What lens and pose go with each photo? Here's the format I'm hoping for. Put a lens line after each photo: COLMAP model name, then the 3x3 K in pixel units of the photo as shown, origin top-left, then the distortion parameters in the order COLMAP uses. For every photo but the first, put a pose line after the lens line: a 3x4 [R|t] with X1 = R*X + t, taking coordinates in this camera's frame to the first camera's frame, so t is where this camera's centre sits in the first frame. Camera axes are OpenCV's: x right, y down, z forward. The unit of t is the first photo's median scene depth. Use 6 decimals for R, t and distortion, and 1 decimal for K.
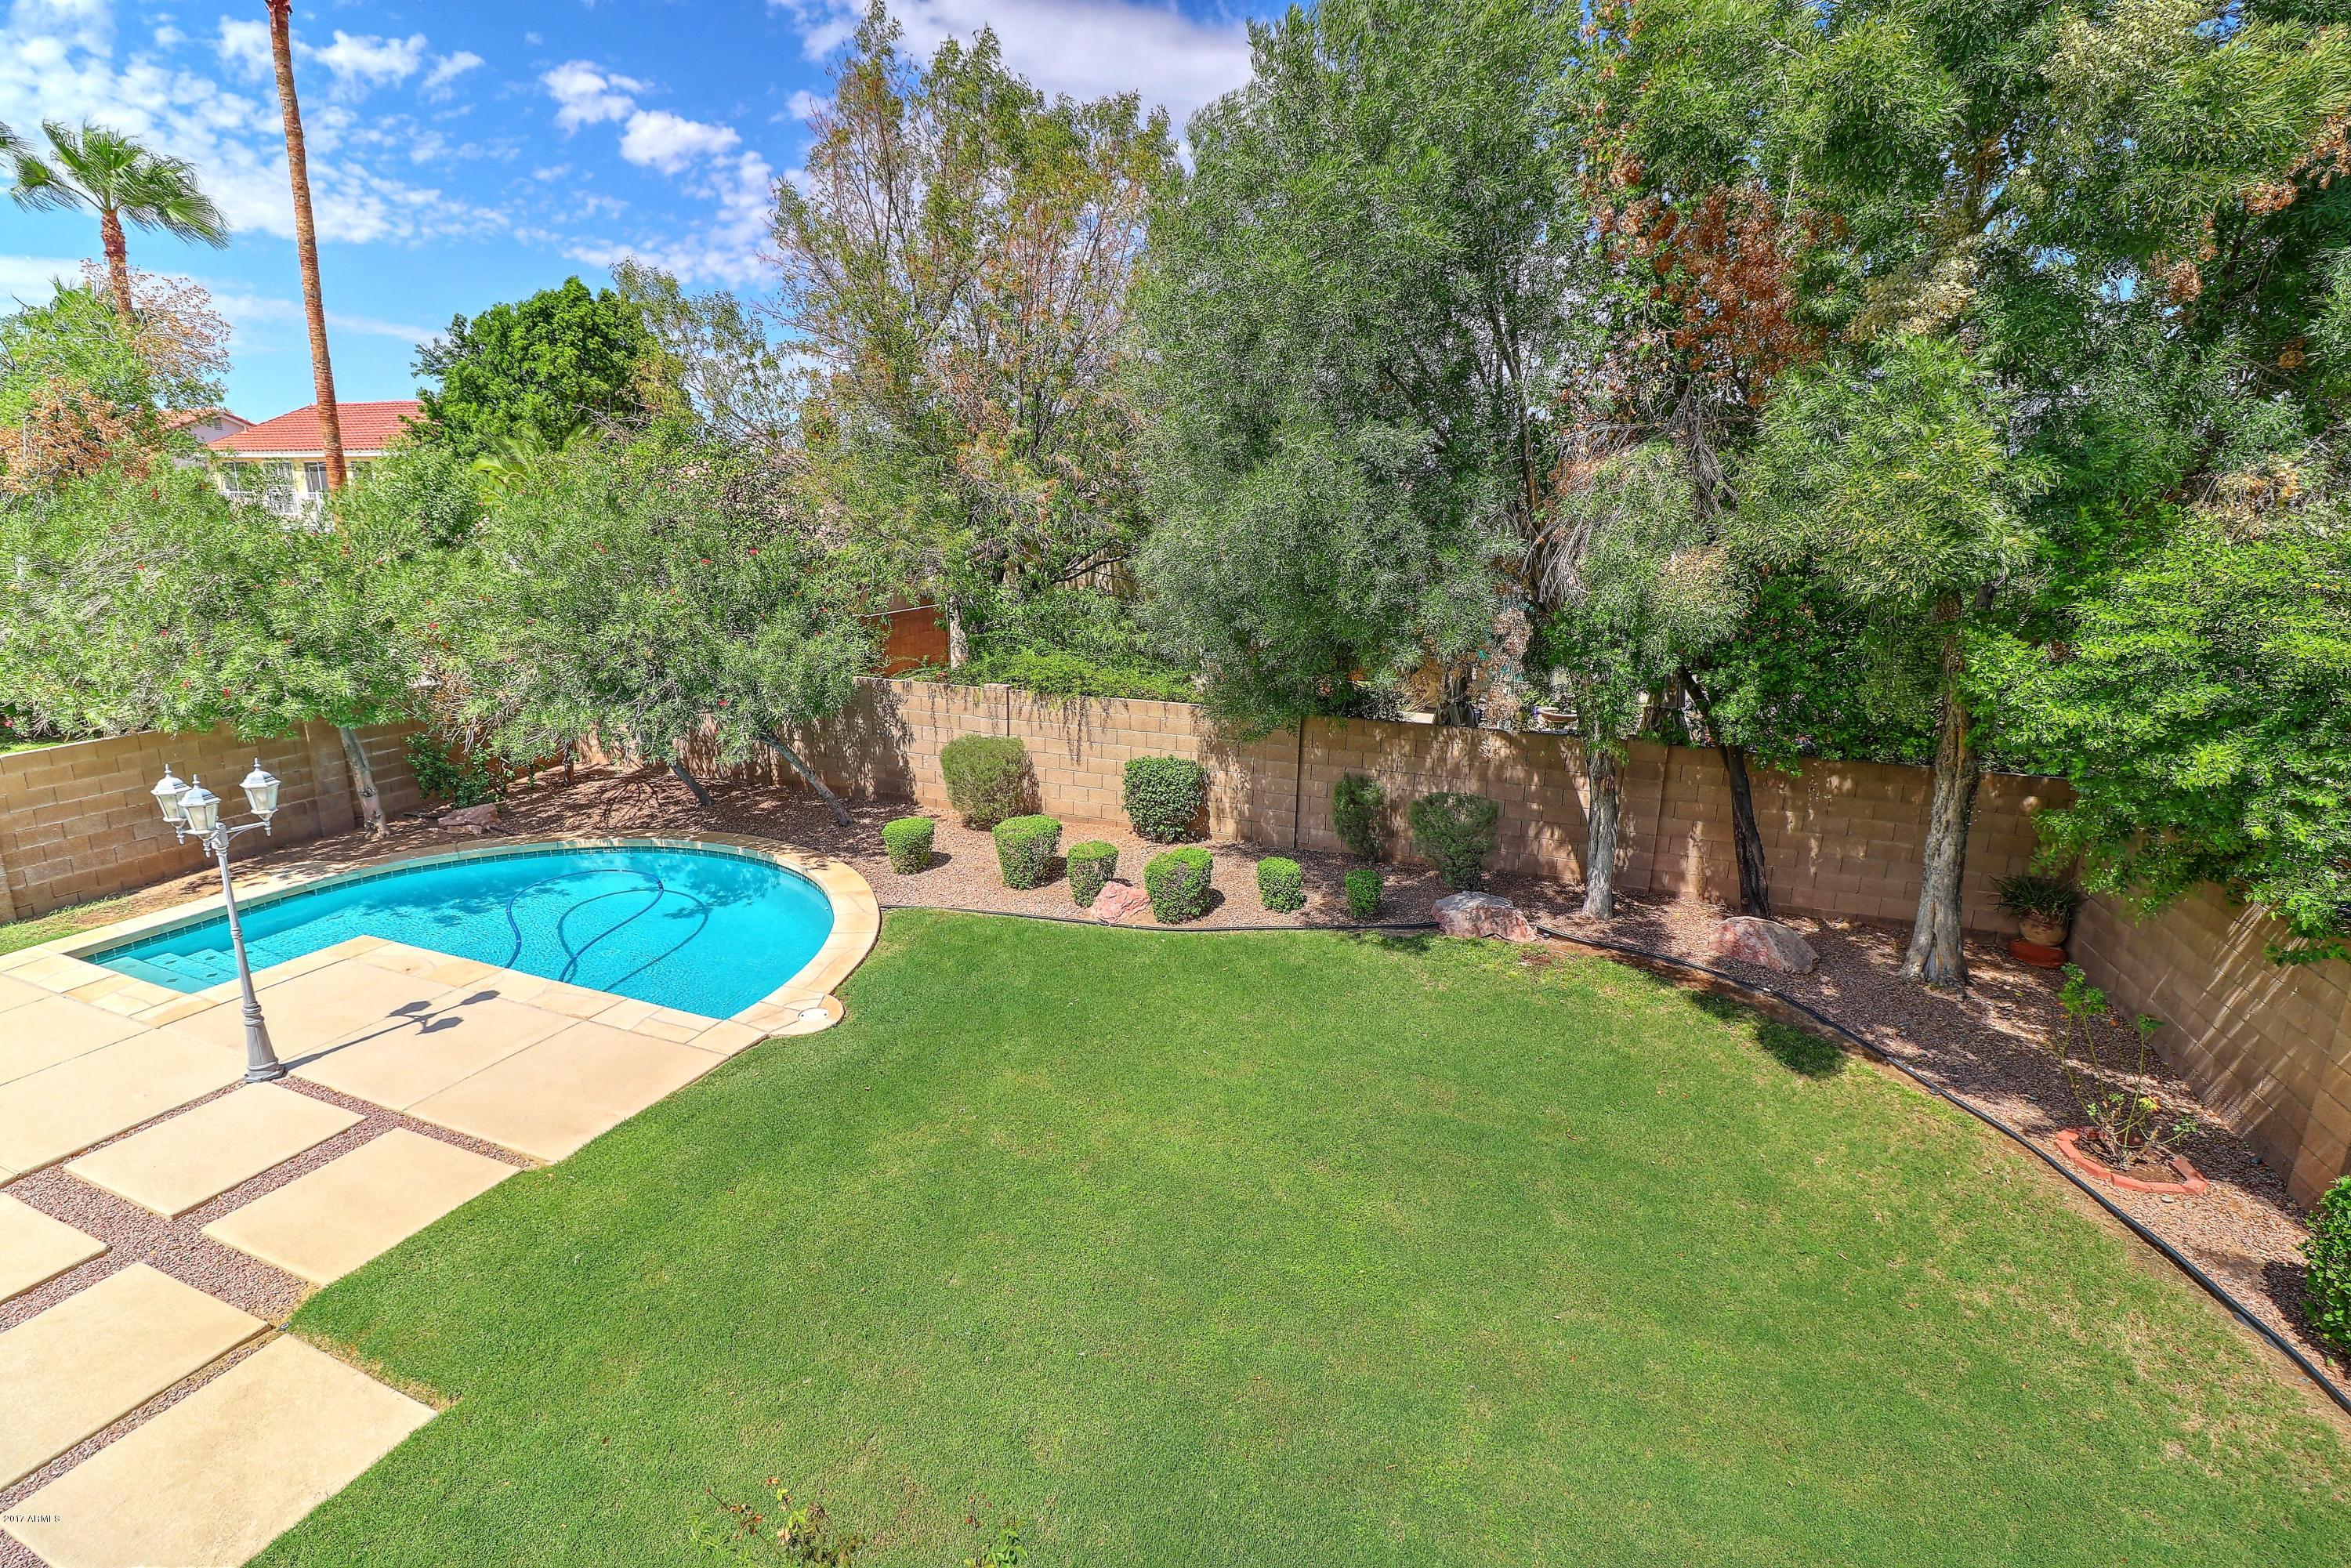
lens RADIAL K [[1091.5, 0, 1173.7], [0, 1091.5, 779.9], [0, 0, 1]] dist [-0.011445, 0.000040]
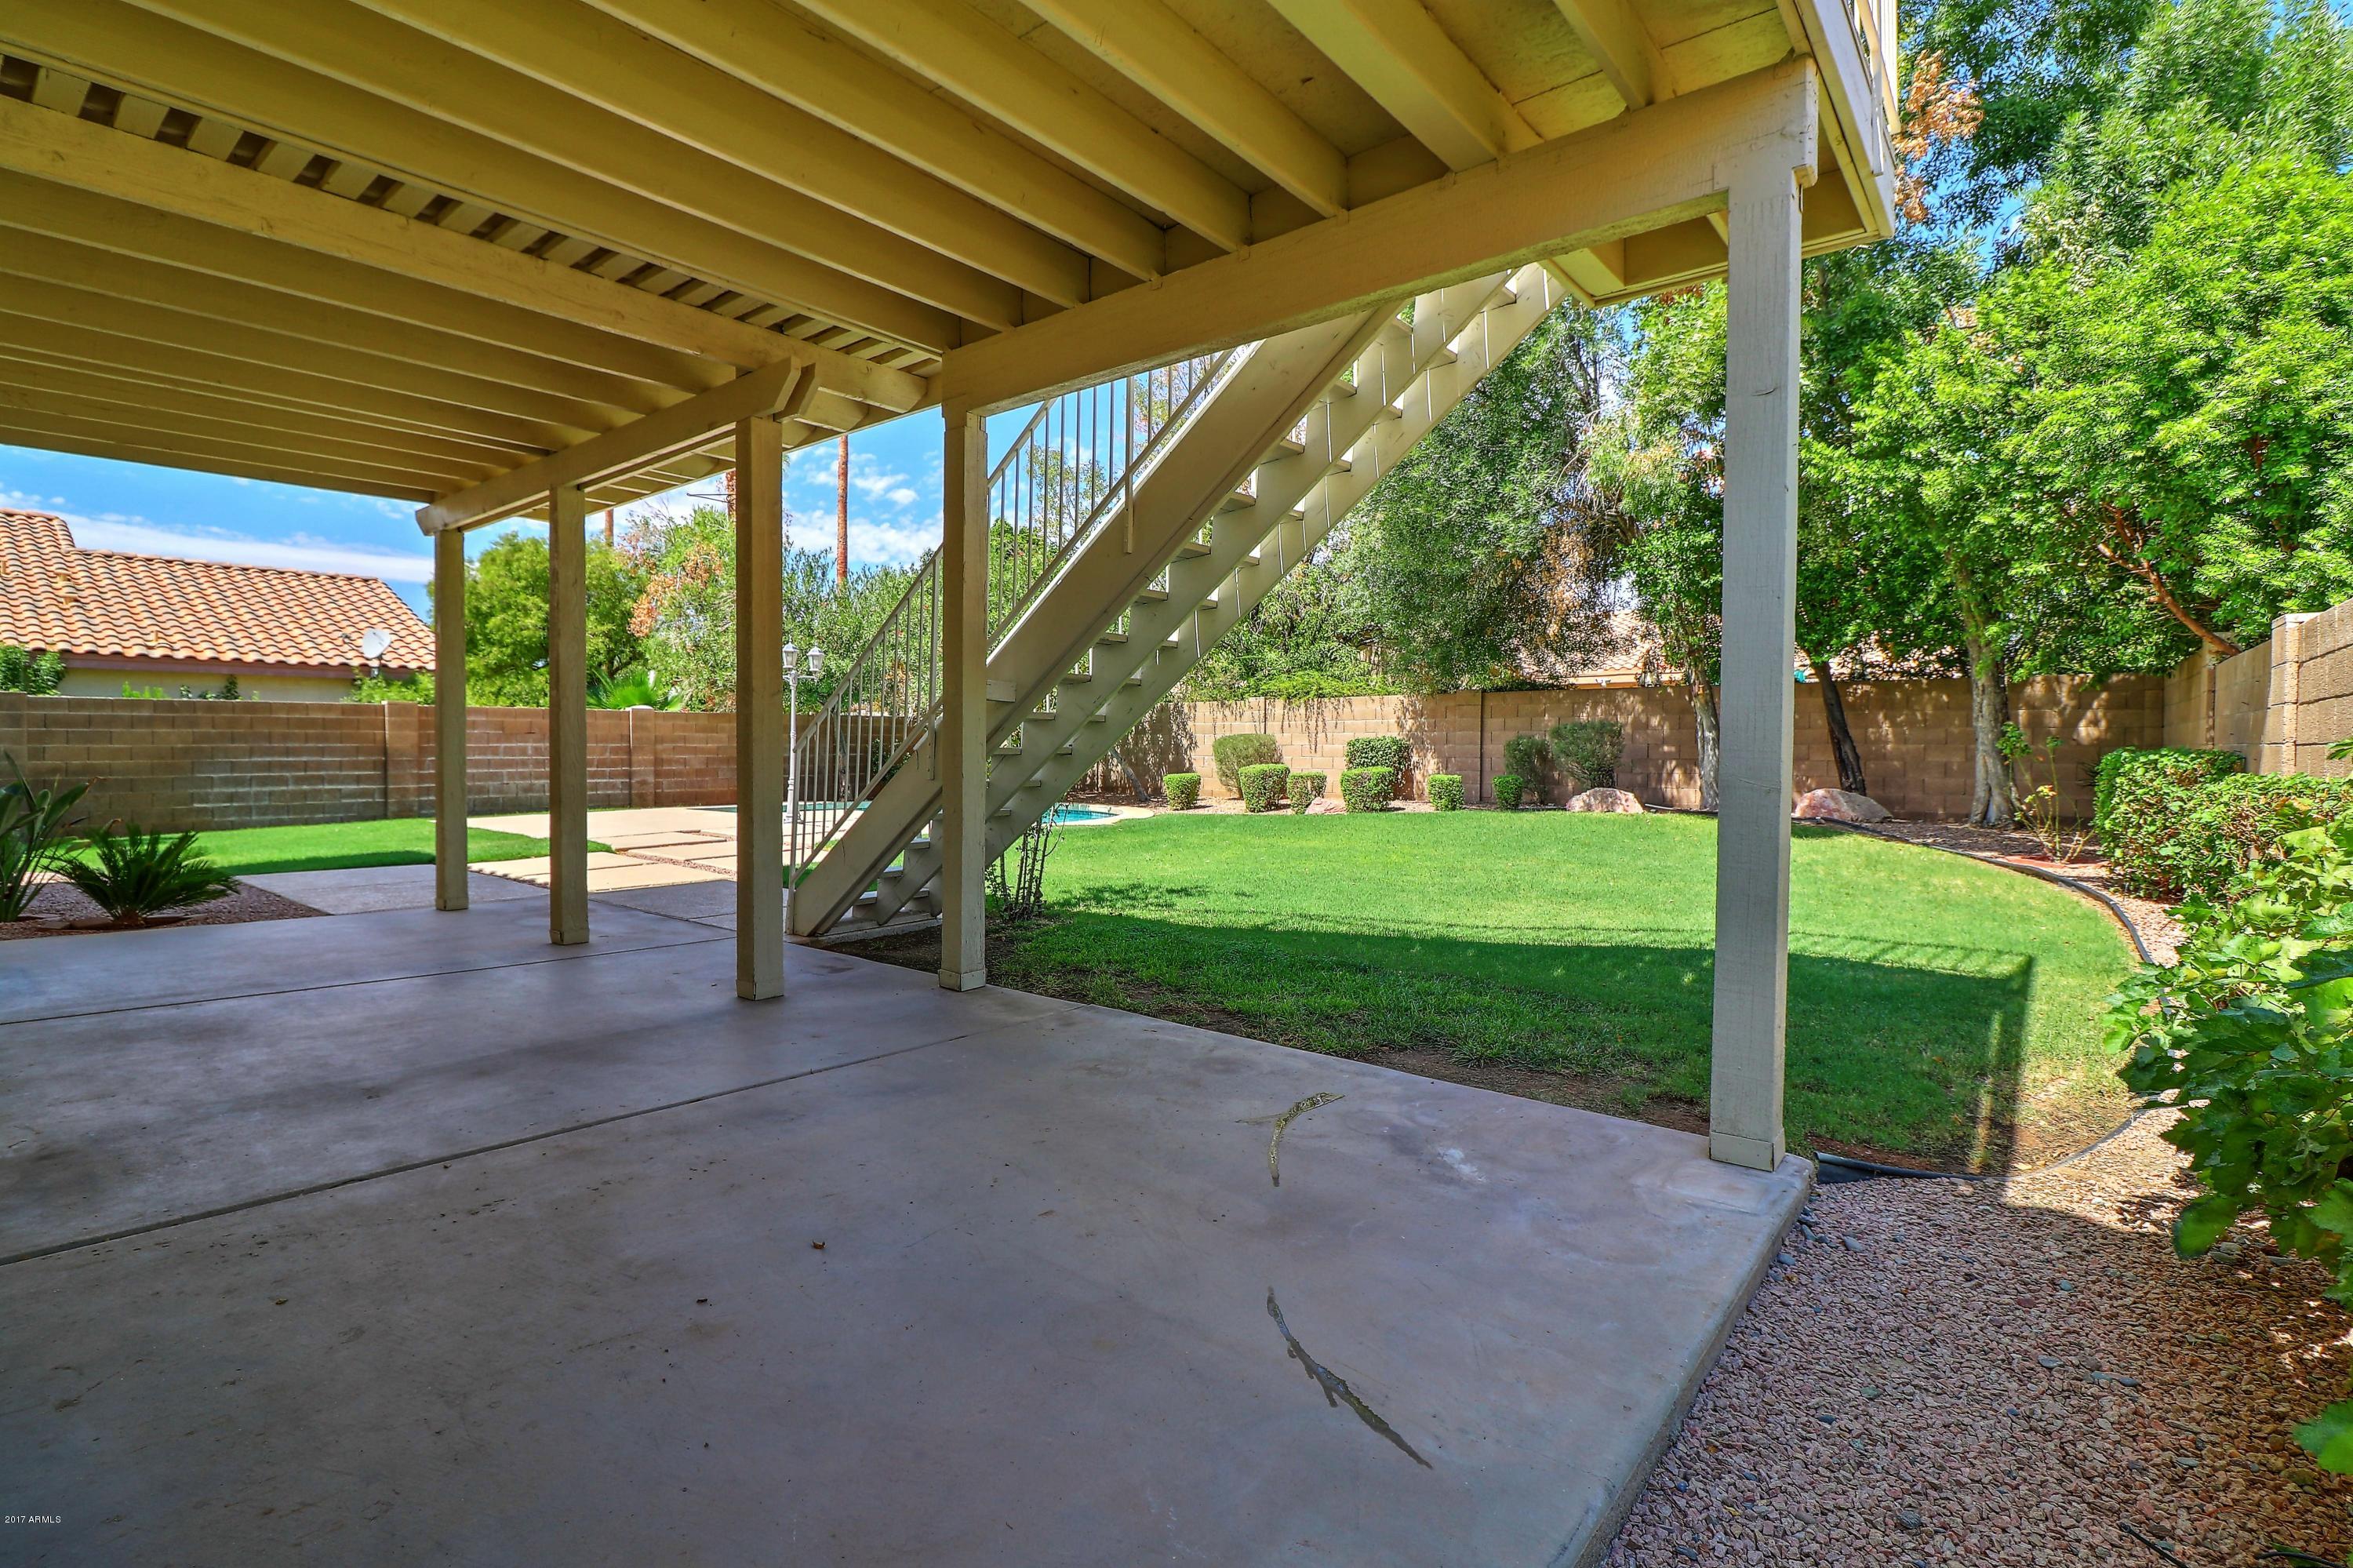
lens RADIAL K [[1092.5, 0, 1174.0], [0, 1092.5, 774.7], [0, 0, 1]] dist [-0.011445, 0.000040]
pose [[0.951296, -0.009035, -0.308146, 0.153747], [-0.062111, 0.973455, -0.220289, 0.310452], [0.301957, 0.228699, 0.925483, -0.248334]]
